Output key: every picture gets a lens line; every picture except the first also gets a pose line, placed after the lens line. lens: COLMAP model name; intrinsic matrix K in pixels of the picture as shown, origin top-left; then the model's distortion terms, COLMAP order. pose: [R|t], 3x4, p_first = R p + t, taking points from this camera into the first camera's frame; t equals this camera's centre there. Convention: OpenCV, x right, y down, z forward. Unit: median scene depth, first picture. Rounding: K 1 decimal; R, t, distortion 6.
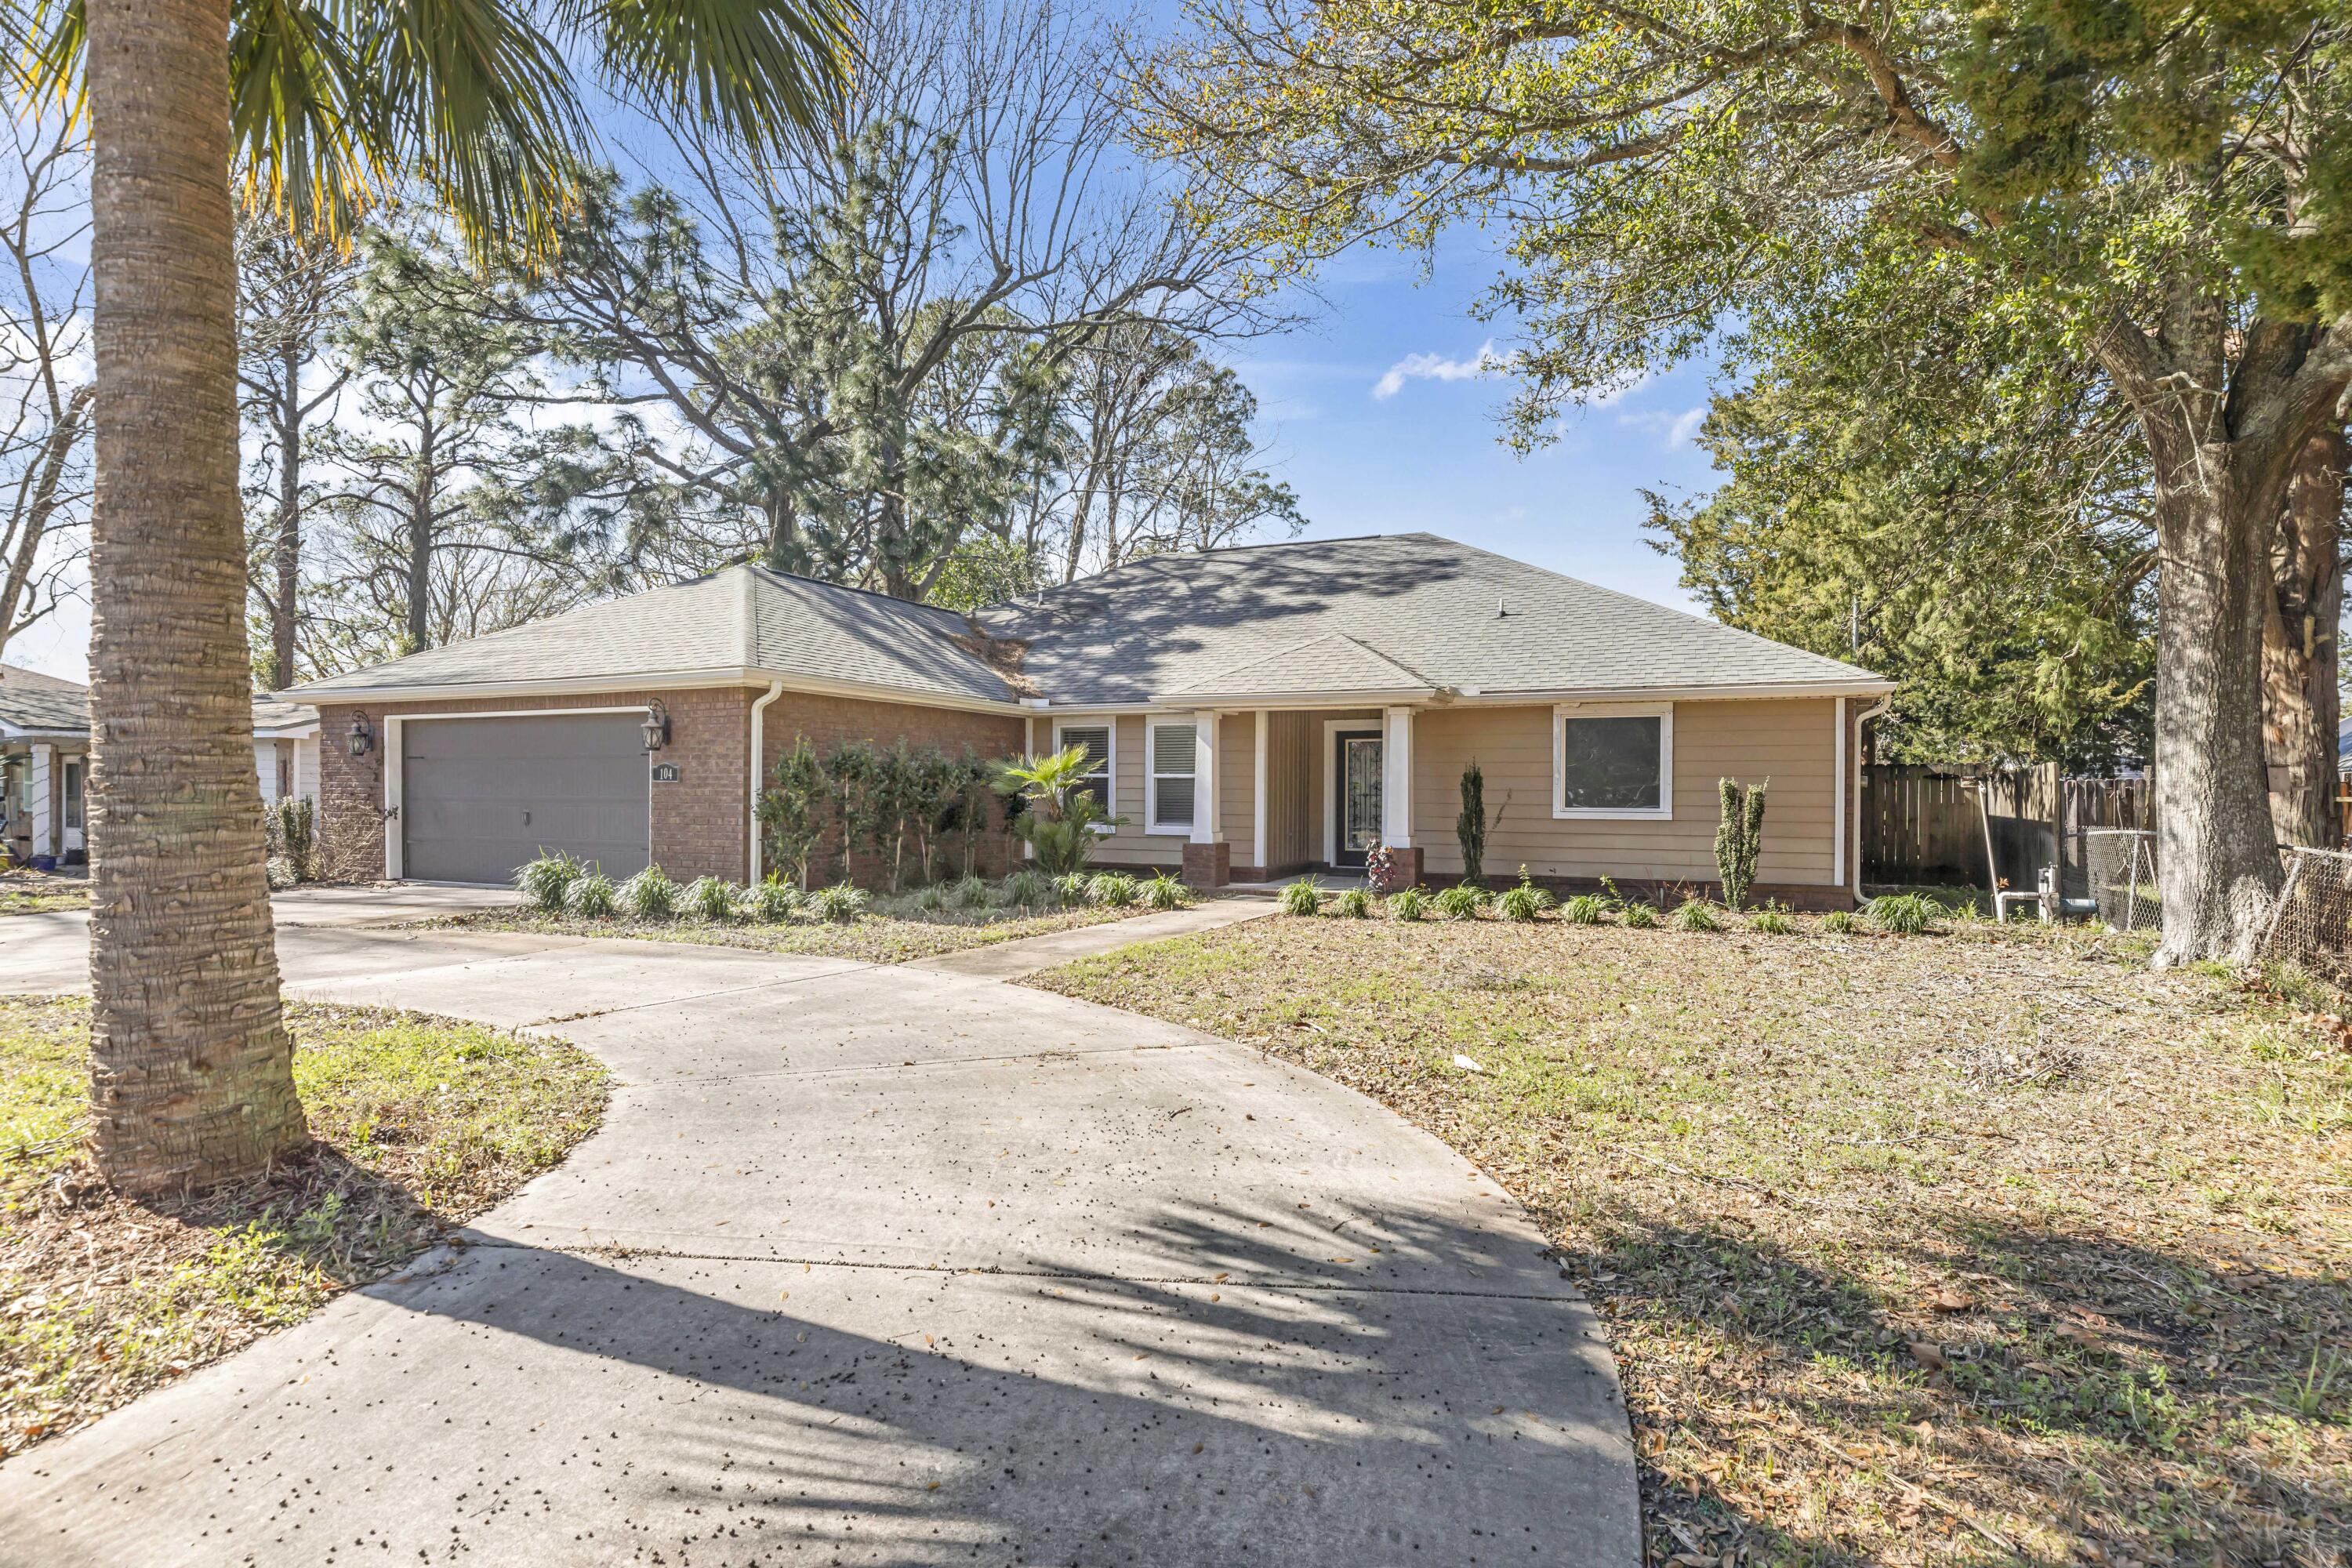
lens RADIAL K [[1313.8, 0, 1176.3], [0, 1313.8, 822.0], [0, 0, 1]] dist [-0.001991, -0.001170]
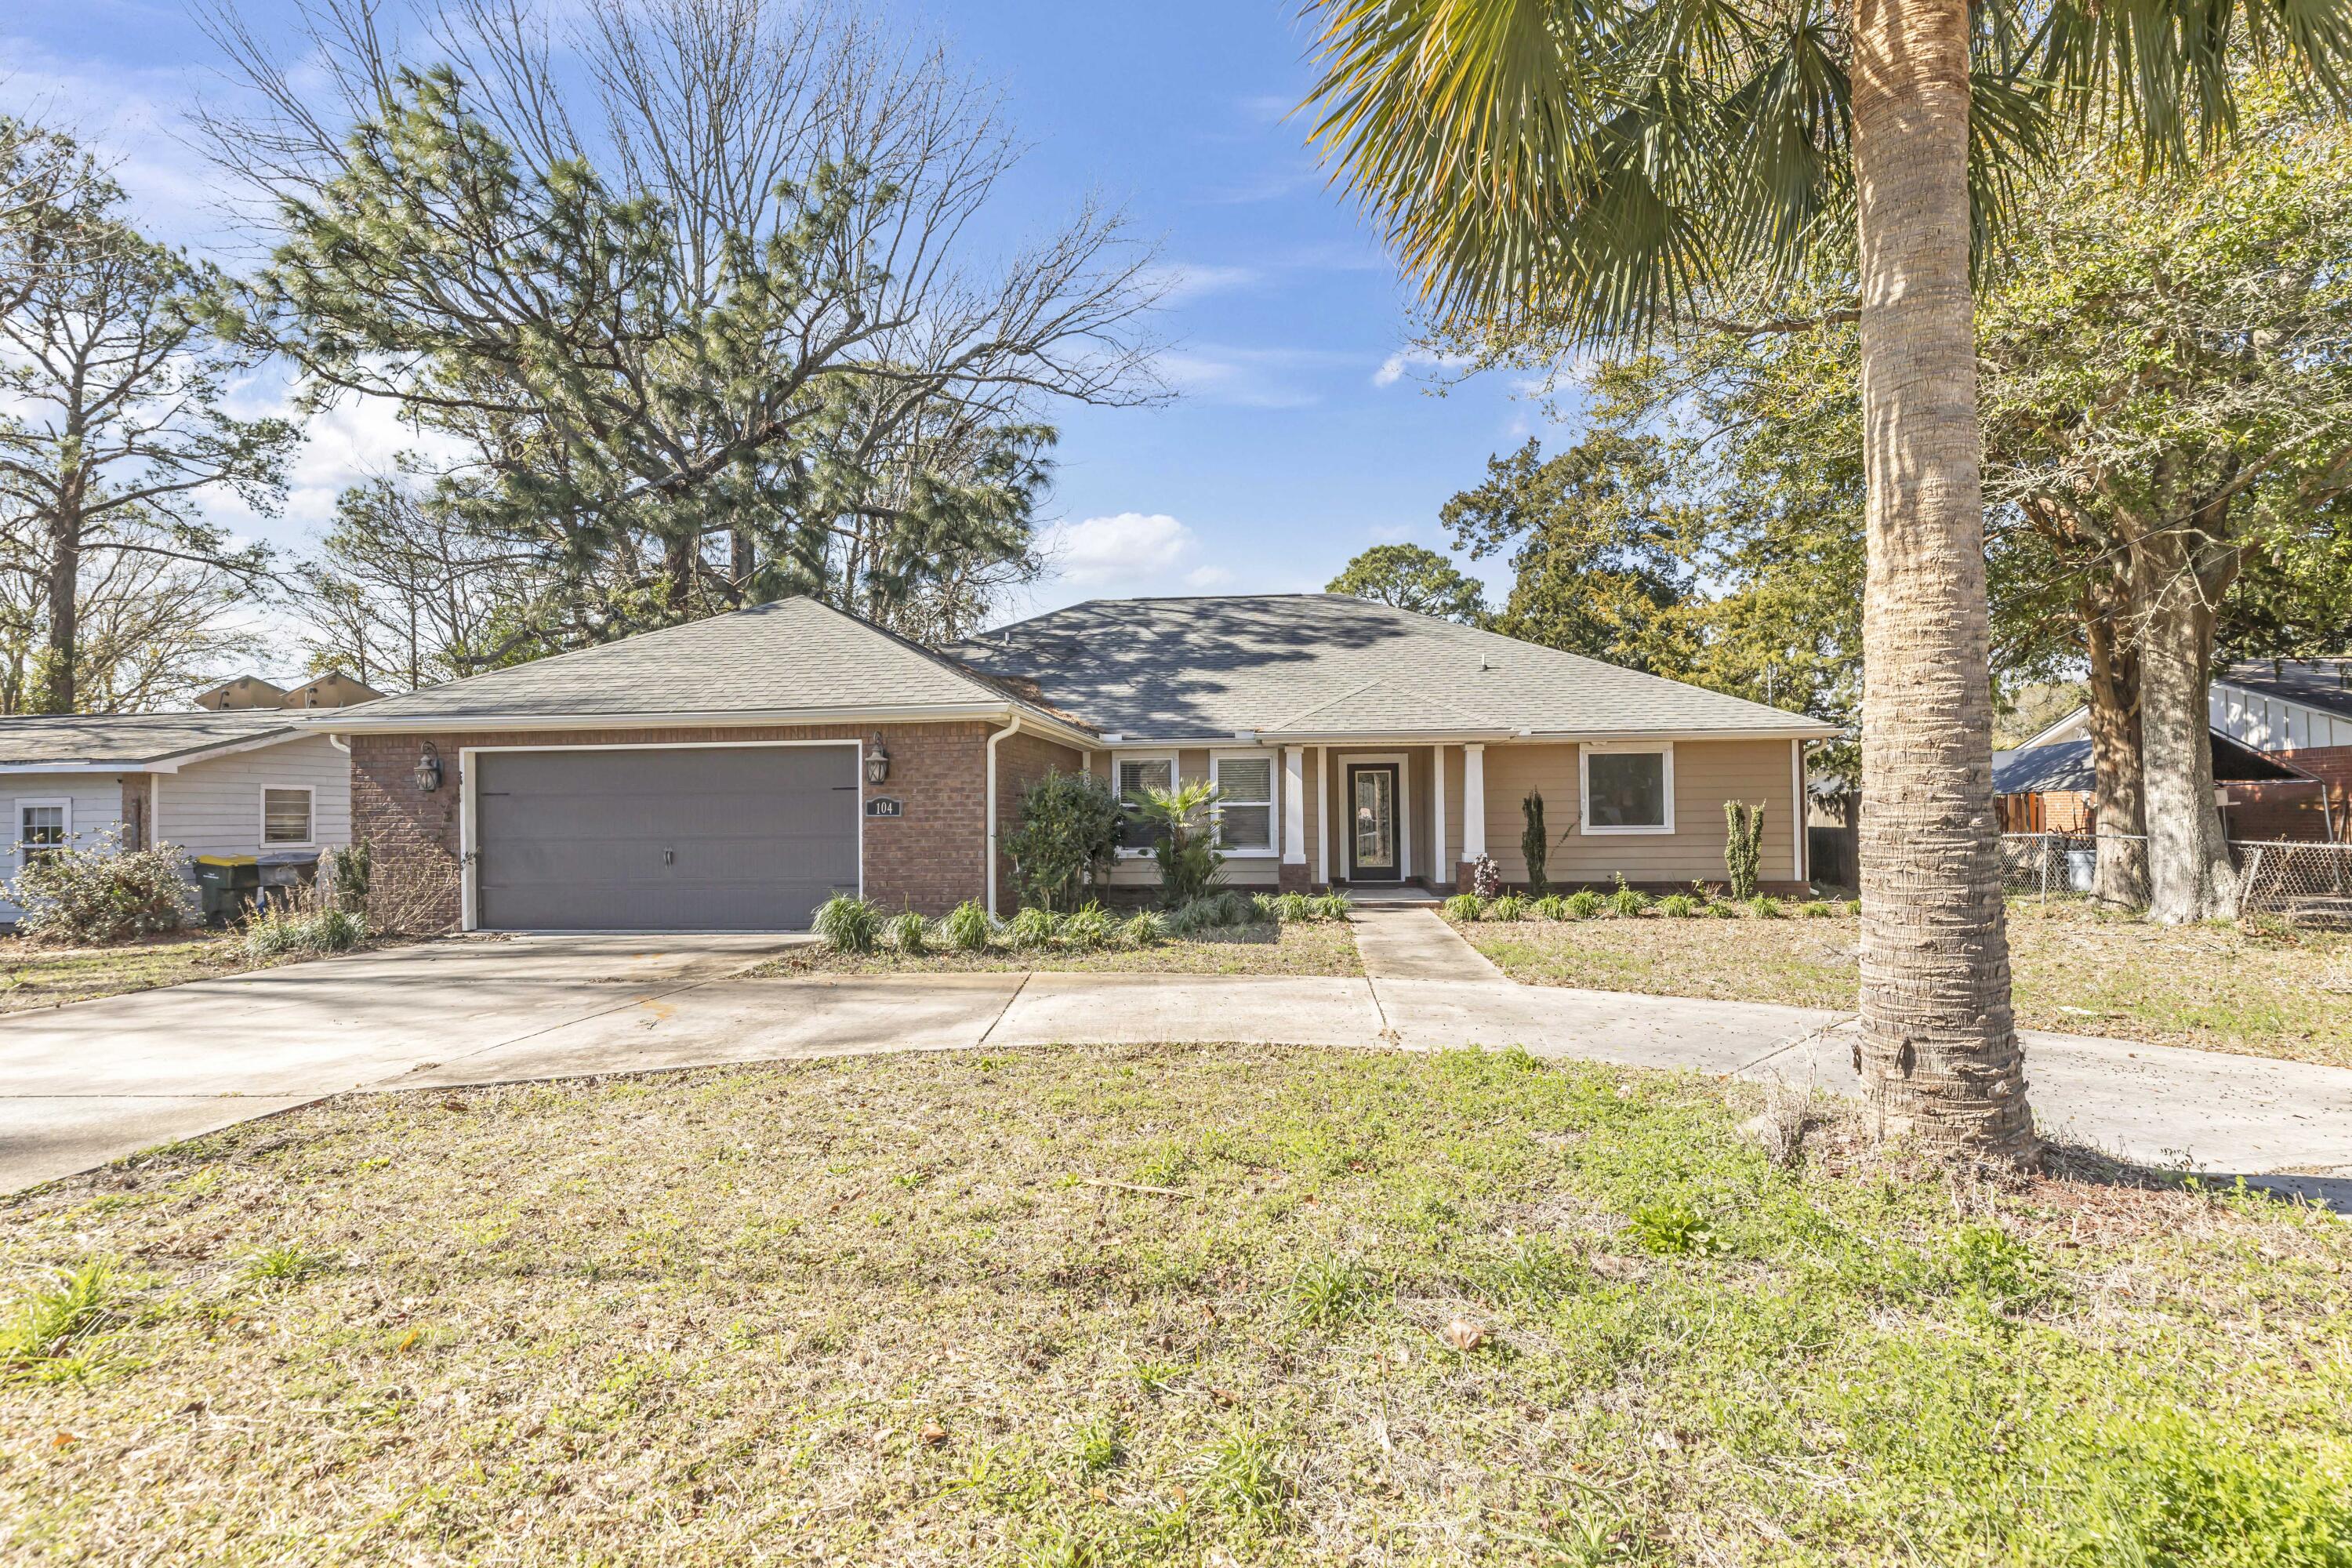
lens RADIAL K [[1220.1, 0, 1167.8], [0, 1220.1, 819.3], [0, 0, 1]] dist [-0.006103, -0.000994]
pose [[0.936136, -0.016465, 0.351252, -0.480224], [0.024000, 0.999566, -0.017109, -0.007251], [-0.350818, 0.024446, 0.936125, 0.063114]]
